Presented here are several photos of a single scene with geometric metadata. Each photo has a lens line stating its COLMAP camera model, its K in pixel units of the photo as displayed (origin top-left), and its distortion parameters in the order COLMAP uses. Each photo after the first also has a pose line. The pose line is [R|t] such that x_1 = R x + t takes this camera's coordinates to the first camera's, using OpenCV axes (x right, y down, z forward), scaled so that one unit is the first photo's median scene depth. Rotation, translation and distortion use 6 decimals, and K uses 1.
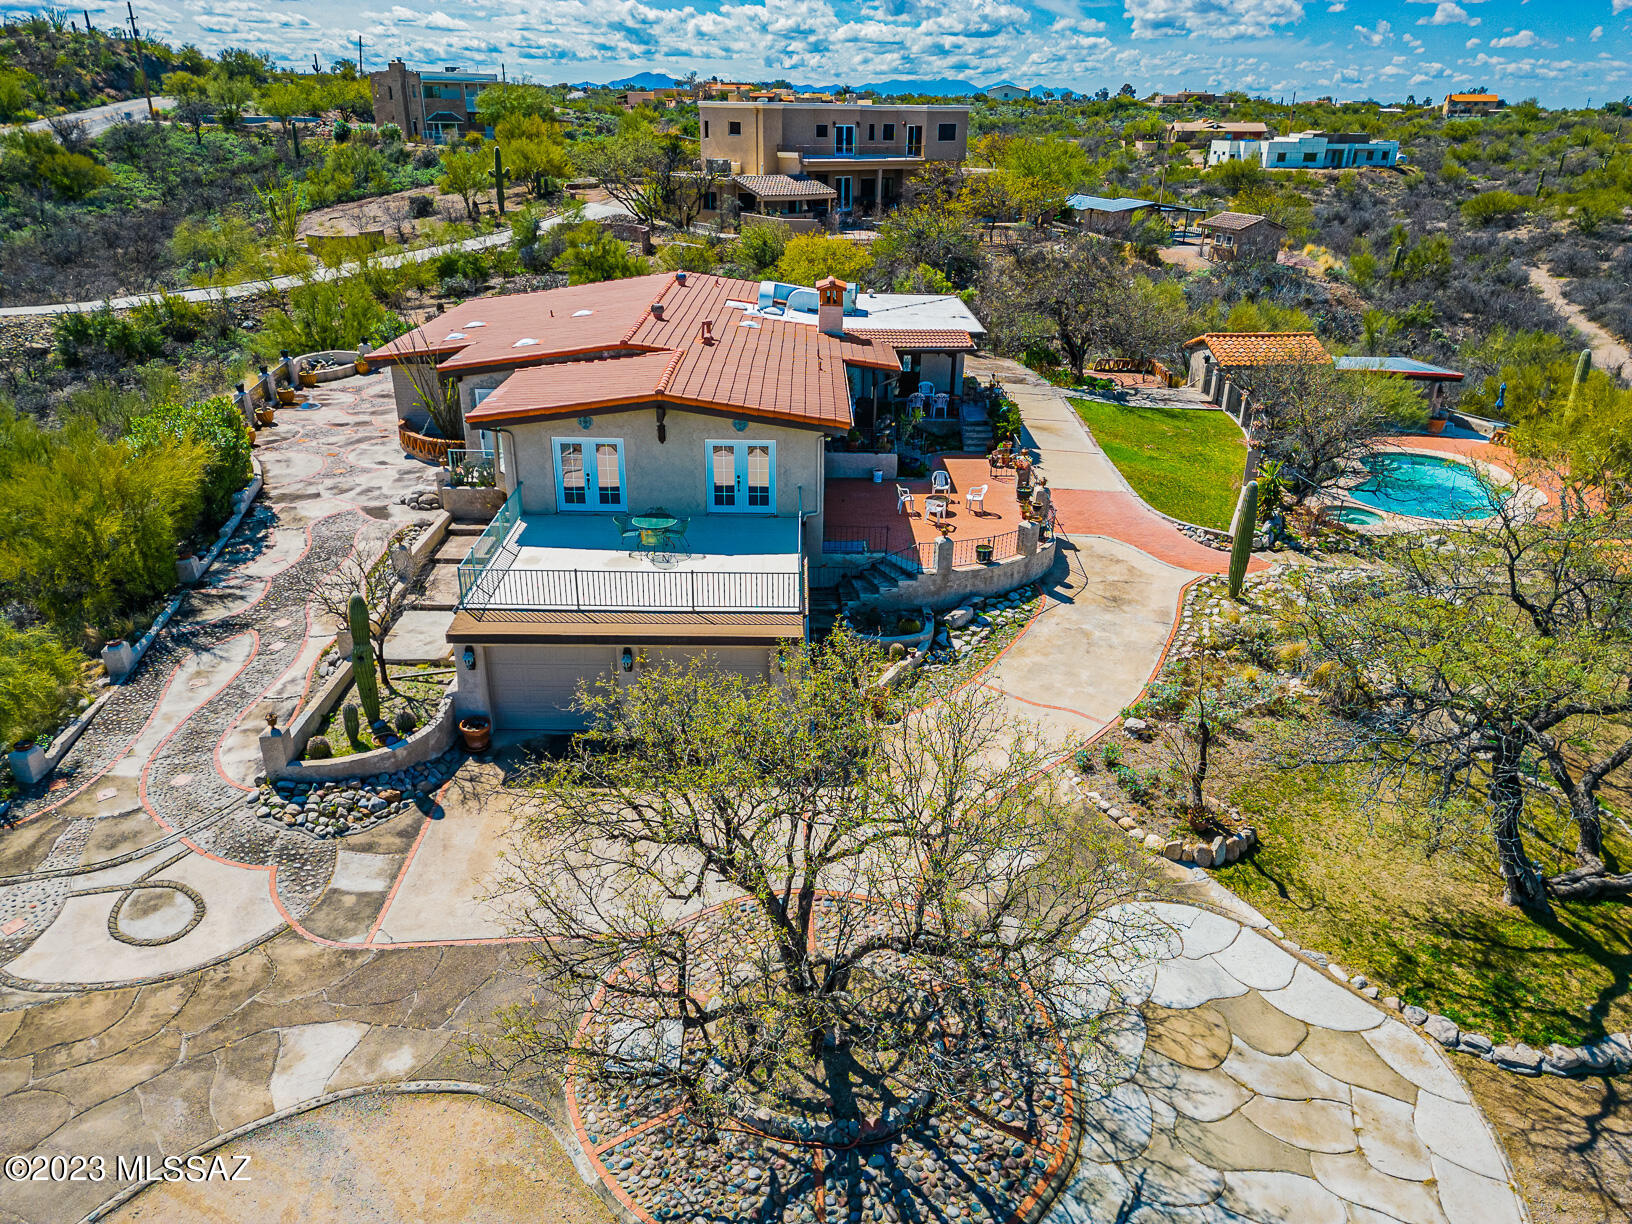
lens RADIAL K [[1134.1, 0, 816.0], [0, 1134.1, 612.0], [0, 0, 1]] dist [0.082594, -0.075251]
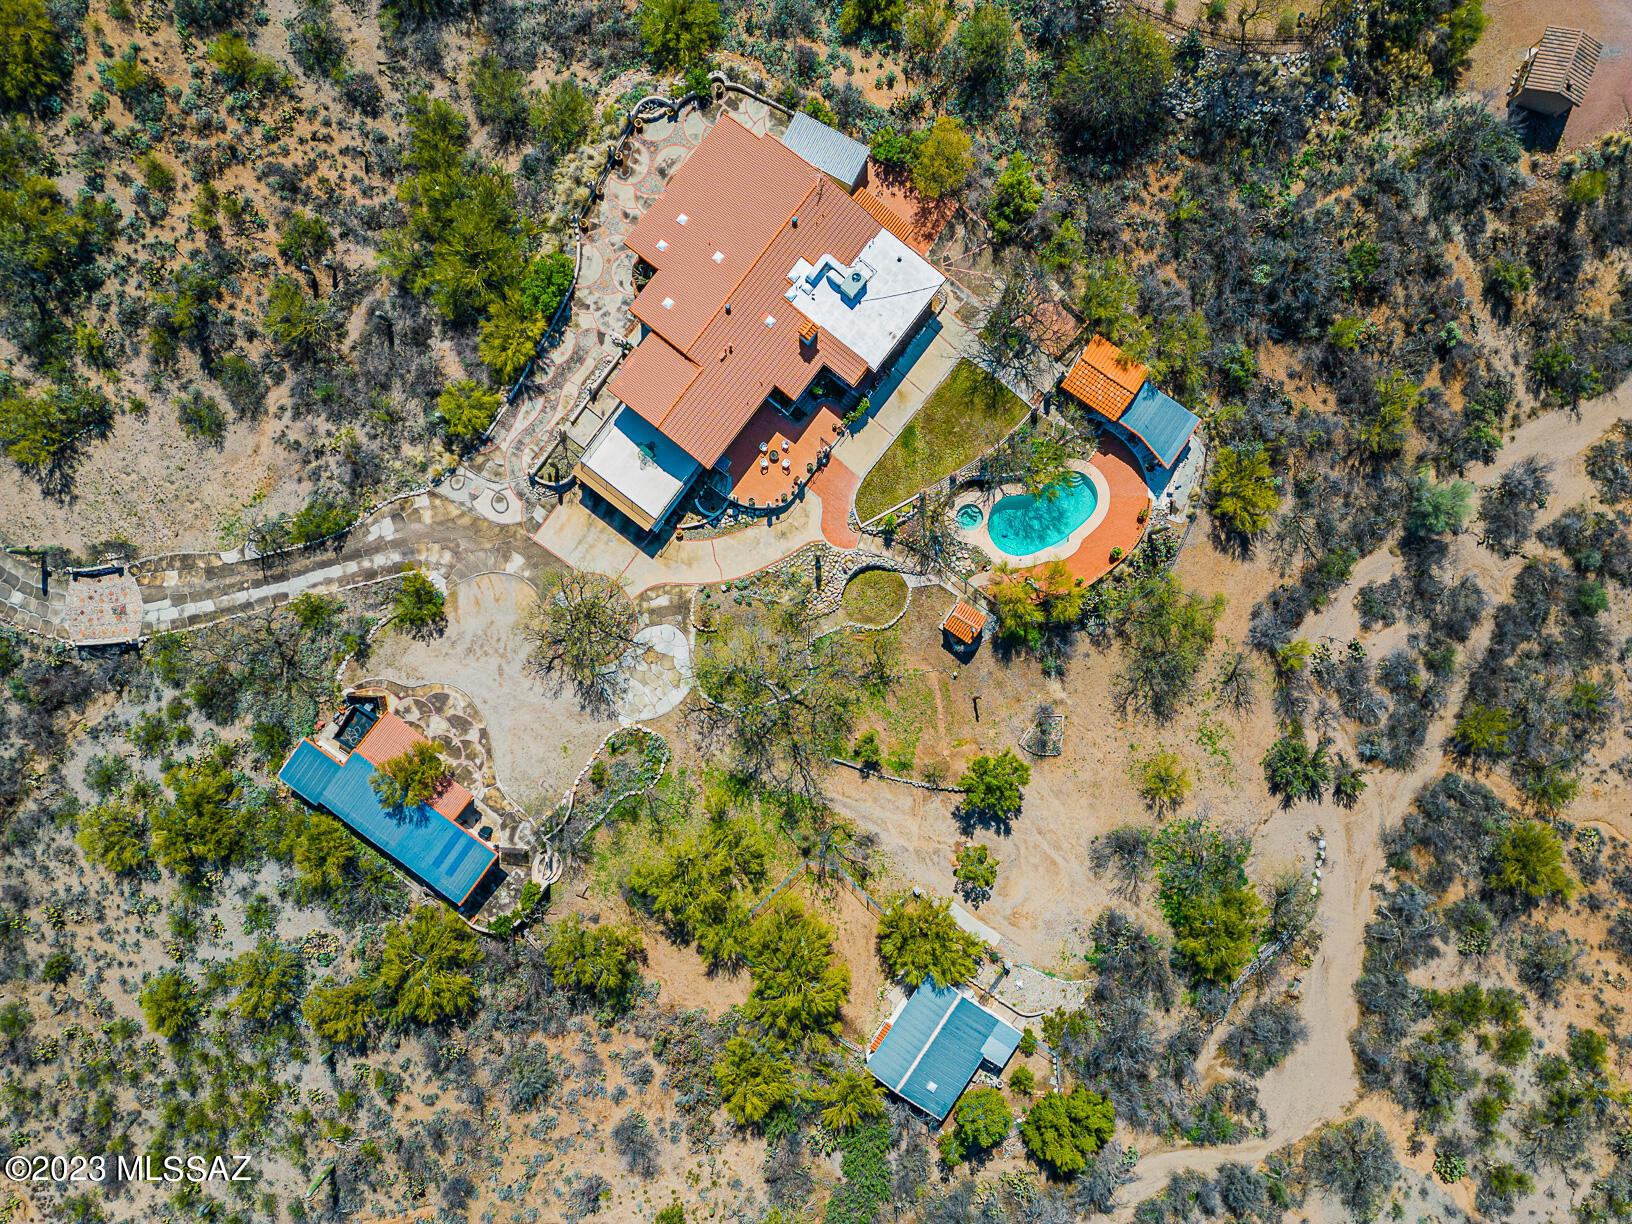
lens RADIAL K [[1134.1, 0, 816.0], [0, 1134.1, 612.0], [0, 0, 1]] dist [0.082594, -0.075251]
pose [[0.782613, 0.622337, -0.014607, 0.490973], [-0.244086, 0.328364, 0.912469, -2.621640], [0.572660, -0.710544, 0.408886, -0.297827]]
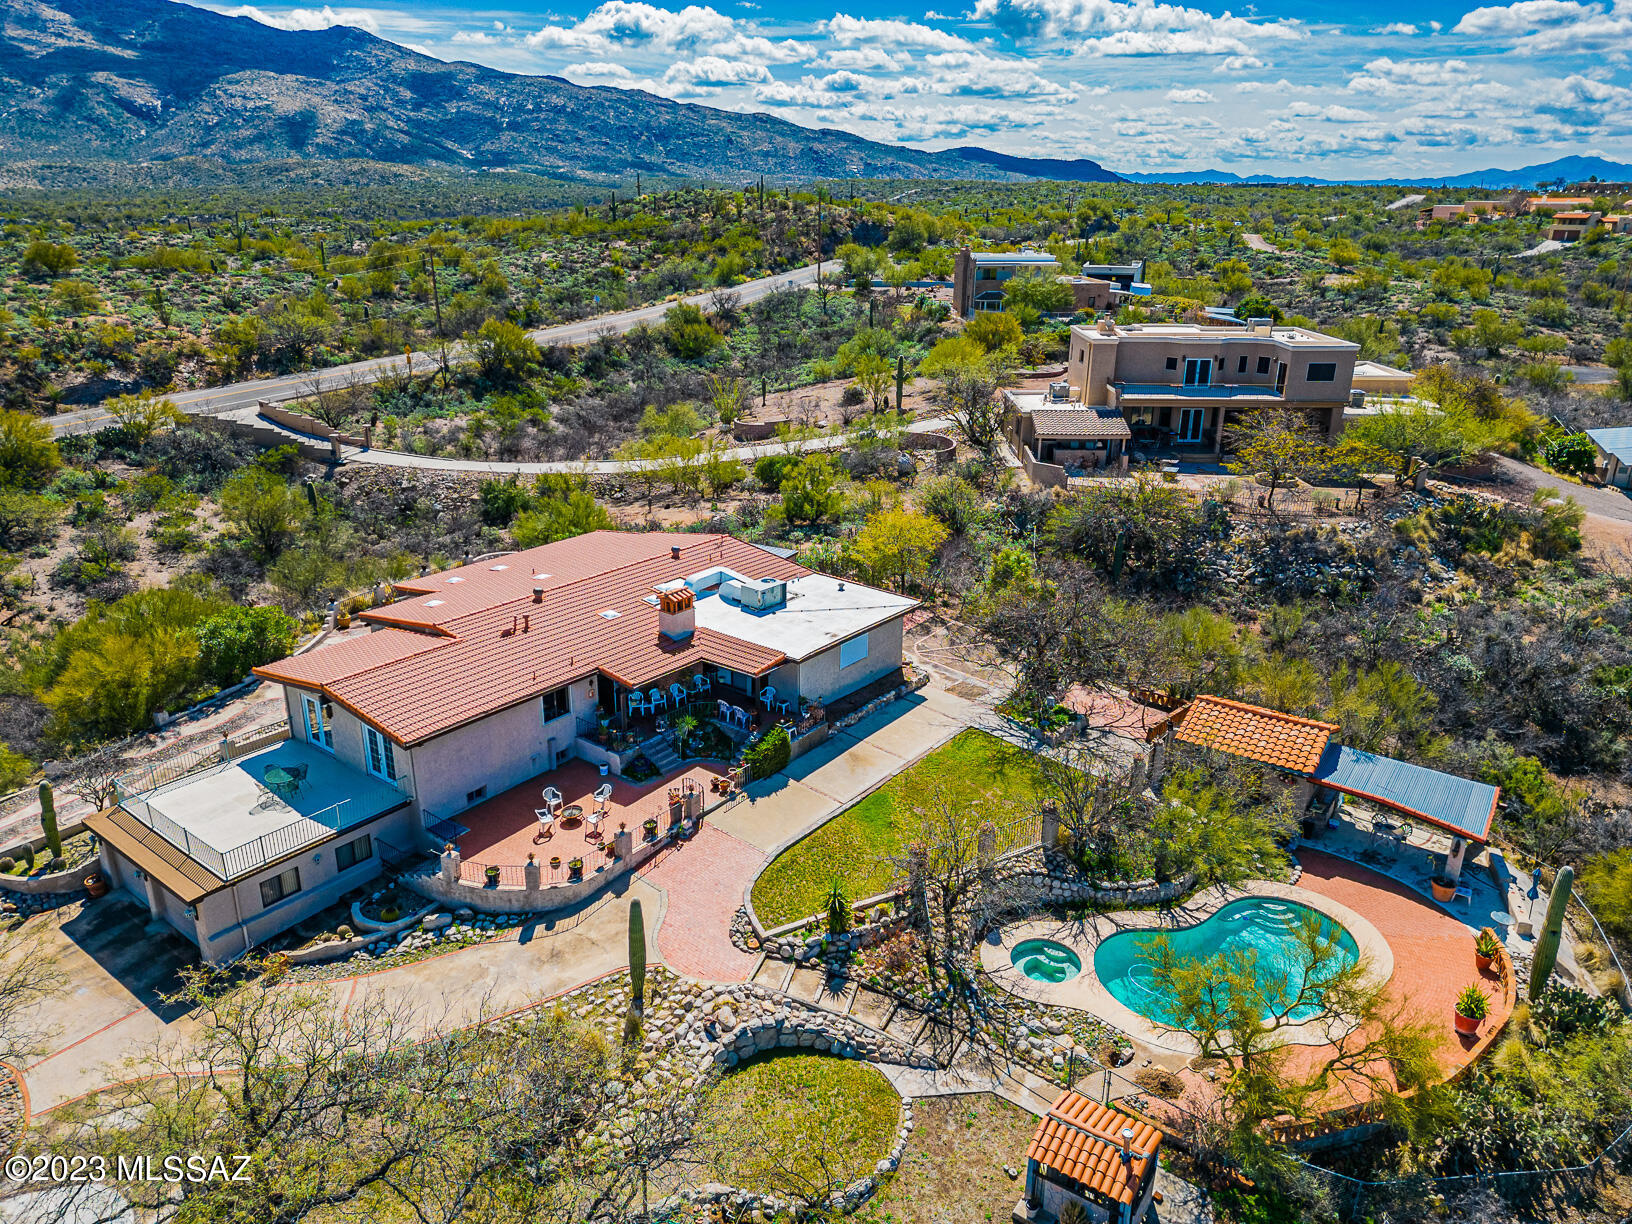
lens RADIAL K [[1134.1, 0, 816.0], [0, 1134.1, 612.0], [0, 0, 1]] dist [0.082594, -0.075251]
pose [[0.781734, 0.205487, -0.588785, 1.035109], [-0.248215, 0.968668, 0.008511, -0.401677], [0.572086, 0.139491, 0.808245, 0.193473]]
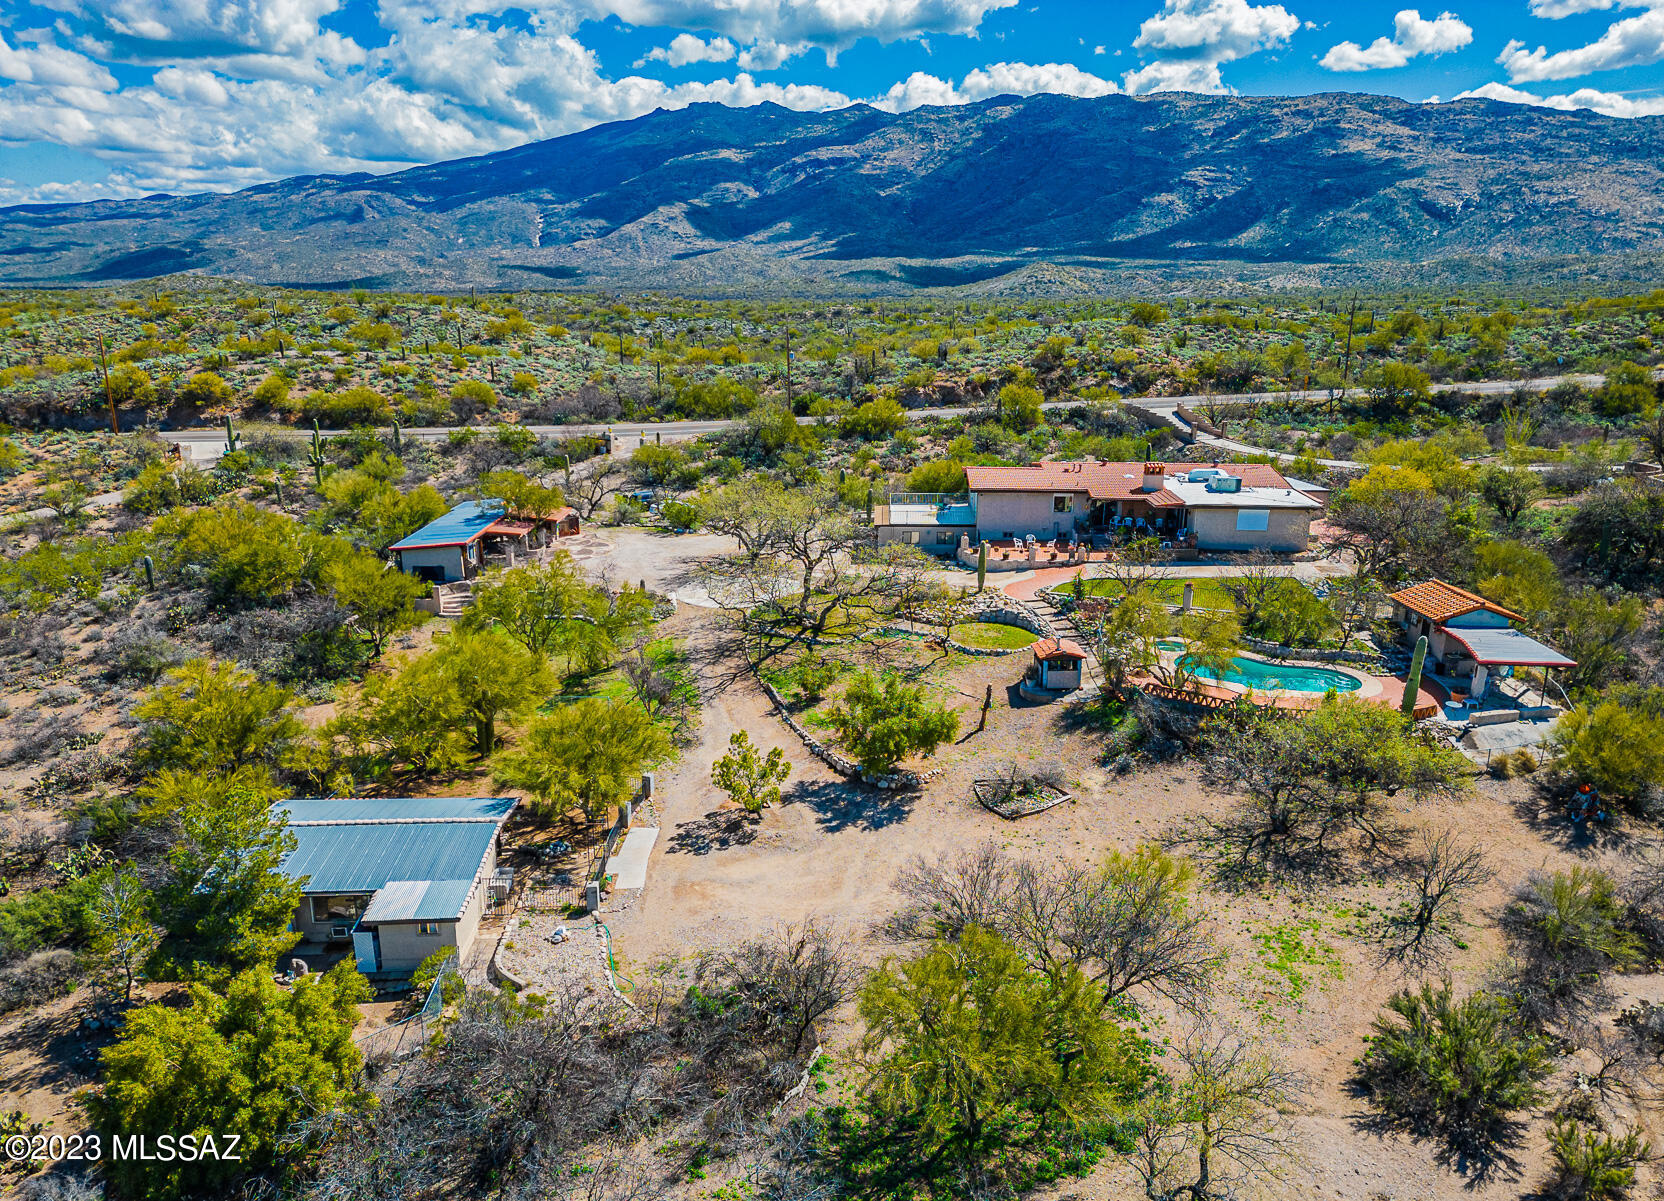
lens RADIAL K [[1191.5, 0, 858.4], [0, 1191.5, 644.7], [0, 0, 1]] dist [0.095592, -0.098721]
pose [[-0.028845, 0.275606, -0.960838, 2.696602], [-0.415359, 0.871016, 0.262311, -0.444543], [0.909200, 0.406659, 0.089351, 0.604052]]
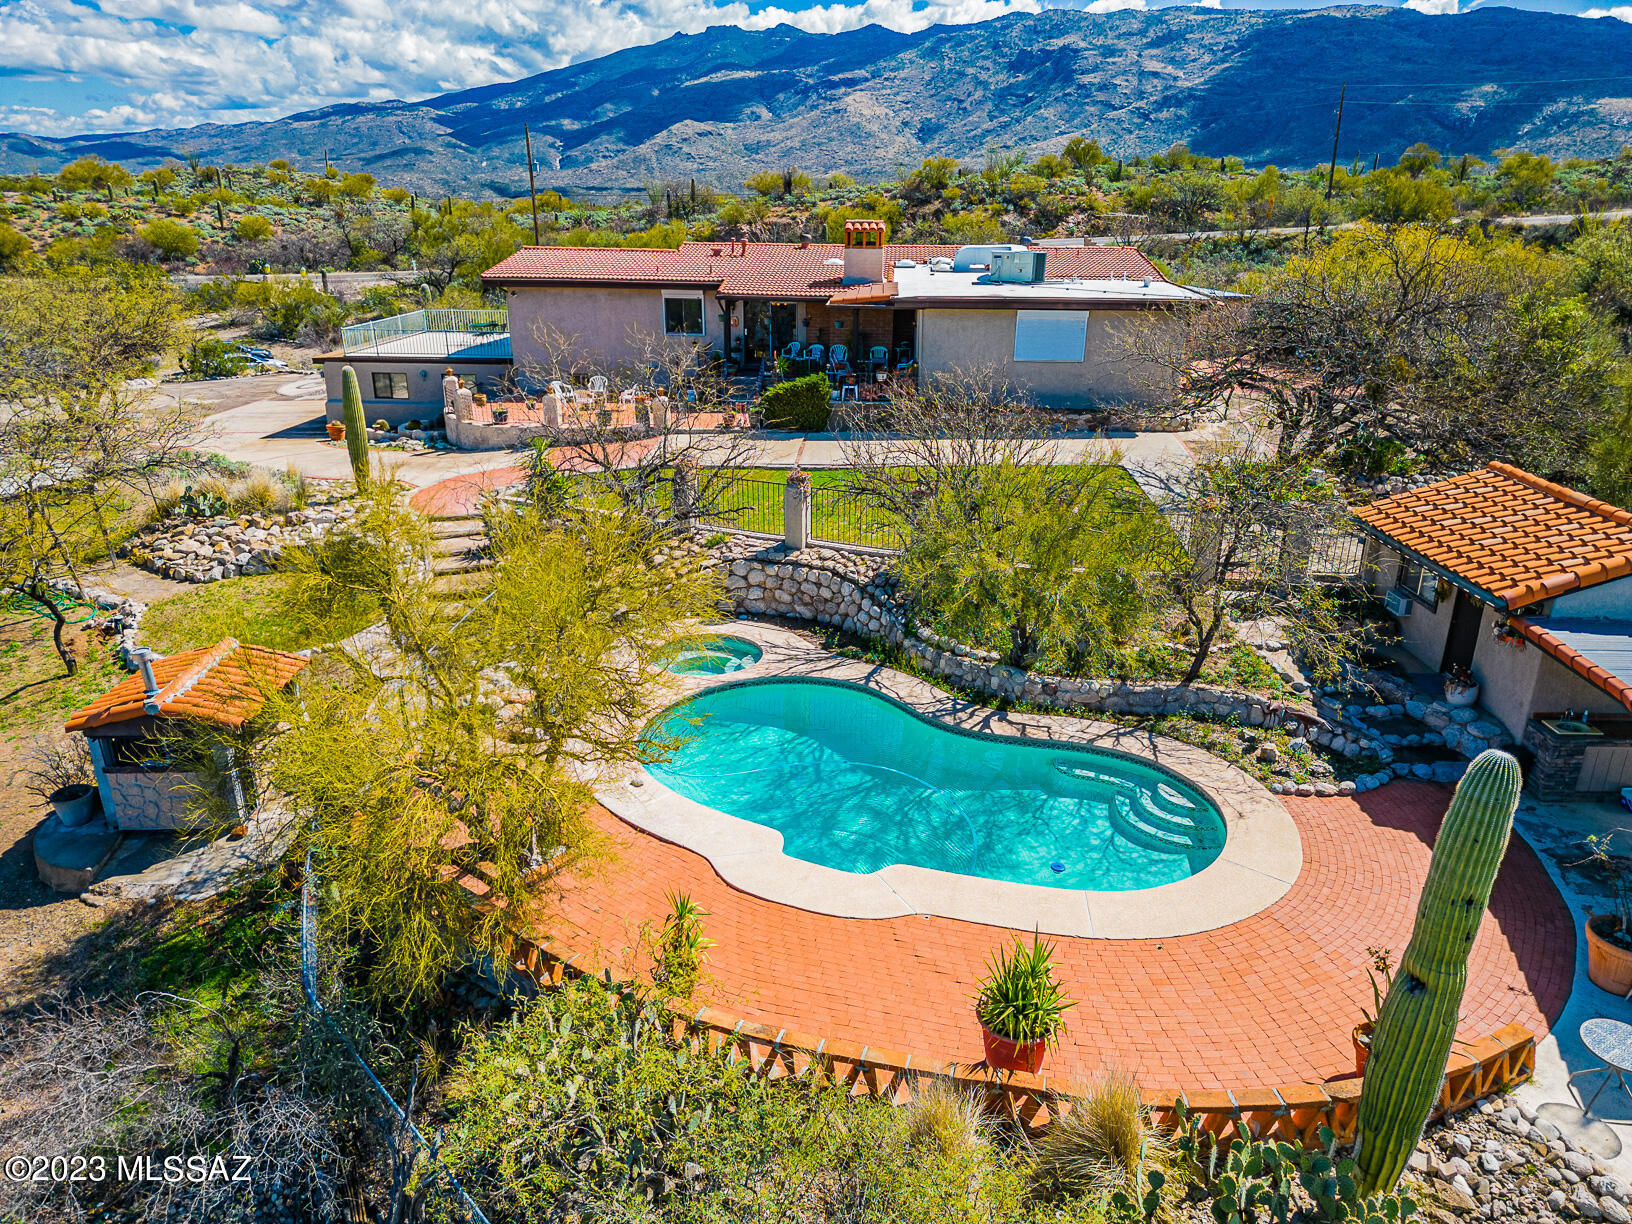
lens RADIAL K [[1134.1, 0, 816.0], [0, 1134.1, 612.0], [0, 0, 1]] dist [0.082594, -0.075251]
pose [[-0.075780, 0.320806, -0.944109, 1.259615], [-0.410694, 0.852747, 0.322726, -0.387196], [0.908618, 0.412196, 0.067132, 1.312649]]
